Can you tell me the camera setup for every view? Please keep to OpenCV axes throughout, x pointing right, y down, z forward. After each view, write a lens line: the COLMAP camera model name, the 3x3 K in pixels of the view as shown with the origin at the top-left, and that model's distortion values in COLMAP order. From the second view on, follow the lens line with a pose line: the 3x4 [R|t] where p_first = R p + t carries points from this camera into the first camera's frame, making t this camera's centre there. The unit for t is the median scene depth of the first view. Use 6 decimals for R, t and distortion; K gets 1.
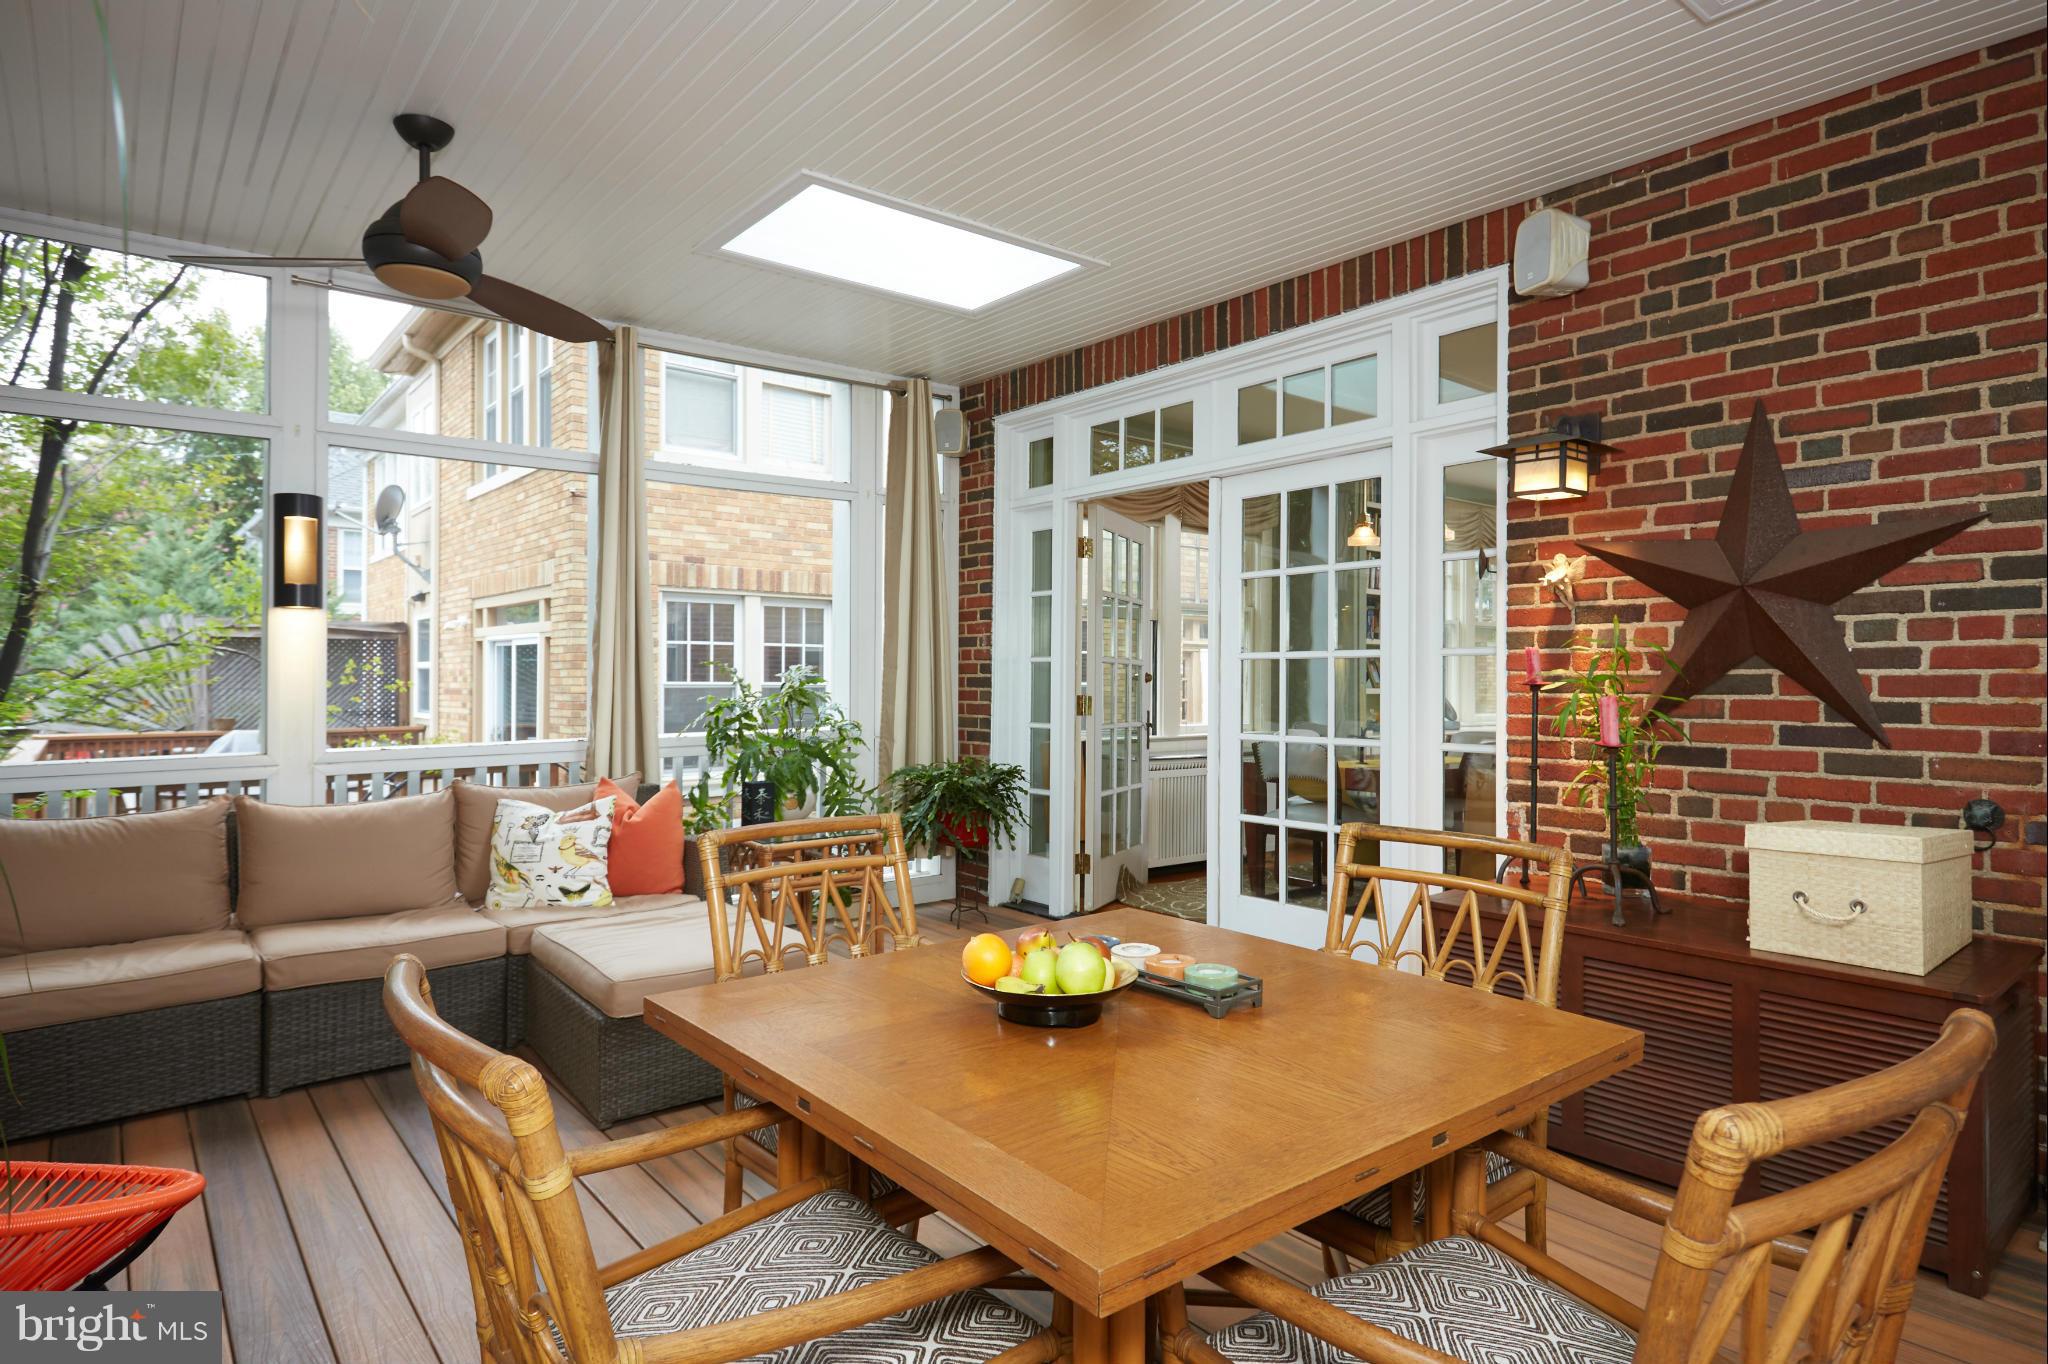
lens RADIAL K [[1122.1, 0, 1031.7], [0, 1122.1, 673.0], [0, 0, 1]] dist [0.004678, 0.000183]
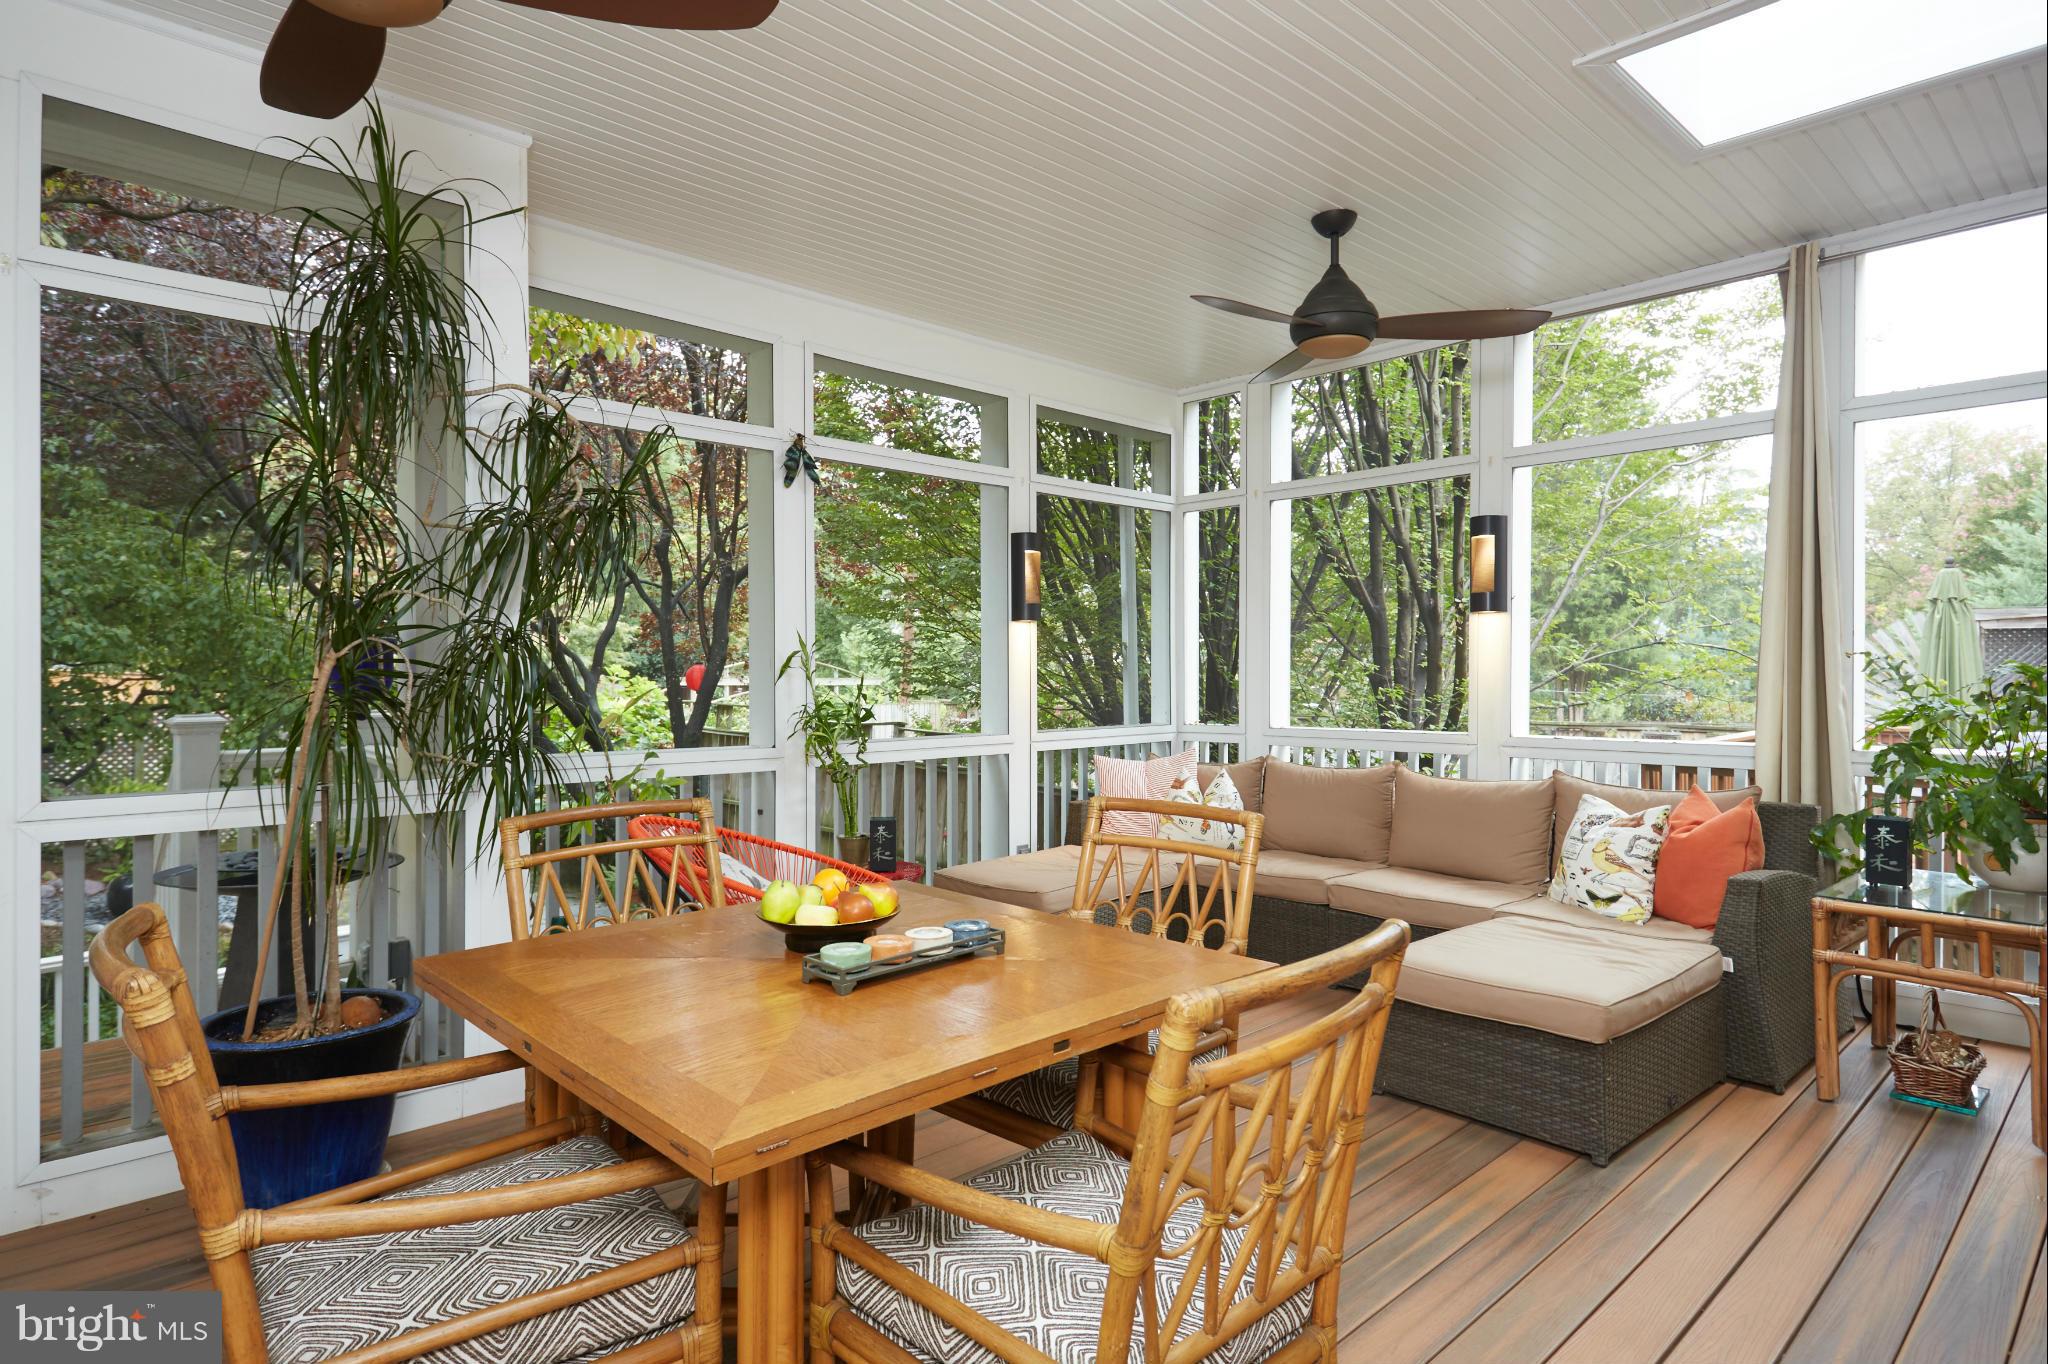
lens RADIAL K [[1122.1, 0, 1025.6], [0, 1122.1, 667.6], [0, 0, 1]] dist [0.004678, 0.000183]
pose [[0.076186, -0.000306, -0.997094, 0.493855], [-0.000068, 1.000000, -0.000312, 0.000668], [0.997094, 0.000091, 0.076186, 0.440550]]
